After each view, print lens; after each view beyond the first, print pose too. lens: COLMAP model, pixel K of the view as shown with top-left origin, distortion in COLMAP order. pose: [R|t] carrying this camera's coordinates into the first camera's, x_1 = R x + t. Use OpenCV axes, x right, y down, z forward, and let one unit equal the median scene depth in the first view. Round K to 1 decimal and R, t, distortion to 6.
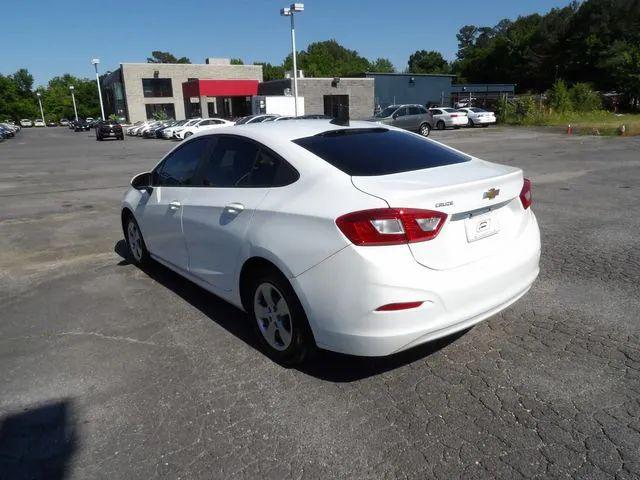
lens RADIAL K [[453.2, 0, 321.6], [0, 453.2, 237.4], [0, 0, 1]] dist [-0.031739, 0.024317]
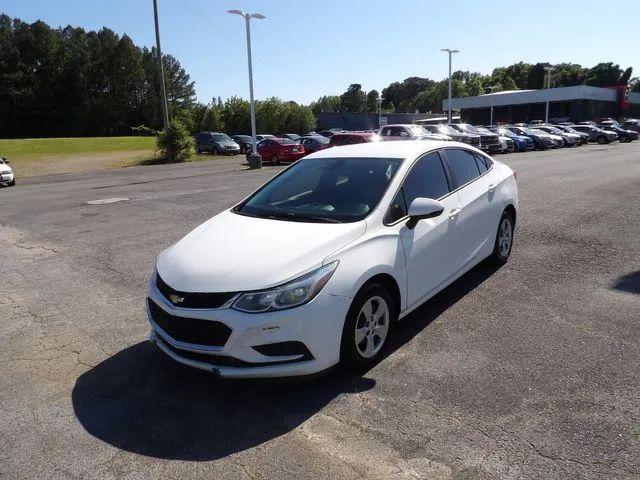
lens RADIAL K [[453.4, 0, 323.0], [0, 453.4, 238.2], [0, 0, 1]] dist [-0.034176, 0.028161]
pose [[-0.228007, -0.157742, 0.960797, -0.132215], [0.306454, 0.925011, 0.224592, -0.036060], [-0.924175, 0.345648, -0.162568, 0.150995]]
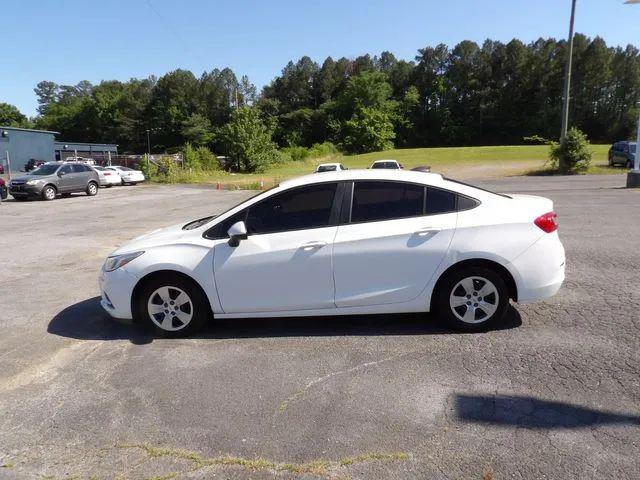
lens RADIAL K [[448.1, 0, 326.7], [0, 448.1, 238.1], [0, 0, 1]] dist [-0.001884, 0.007537]
pose [[0.667140, -0.097973, 0.738461, -0.110268], [0.189275, 0.981075, -0.040833, -0.003828], [-0.720485, 0.167013, 0.673058, 0.026005]]
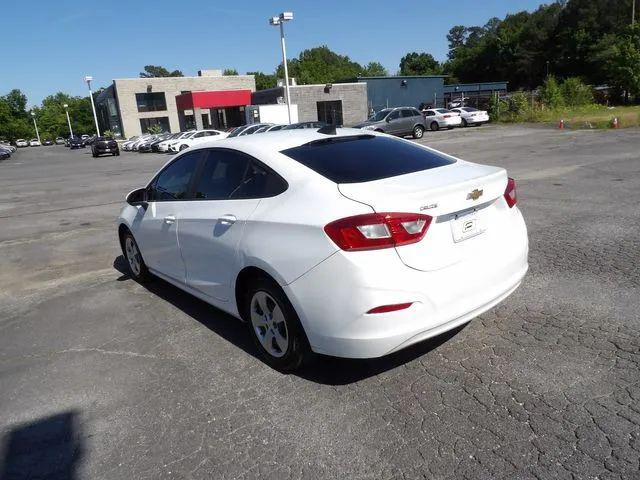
lens RADIAL K [[453.4, 0, 323.0], [0, 453.4, 238.2], [0, 0, 1]] dist [-0.034176, 0.028161]
pose [[0.998897, -0.046882, 0.002807, 0.001541], [0.046910, 0.998839, -0.010958, -0.000151], [-0.002290, 0.011078, 0.999936, -0.001843]]
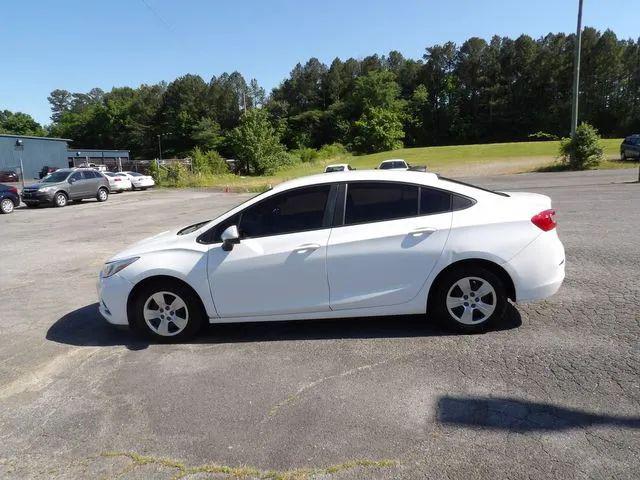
lens RADIAL K [[448.1, 0, 326.7], [0, 448.1, 238.1], [0, 0, 1]] dist [-0.001884, 0.007537]
pose [[0.683708, -0.108870, 0.721589, -0.106529], [0.206167, 0.977344, -0.047887, -0.003362], [-0.700028, 0.181508, 0.690663, 0.023602]]
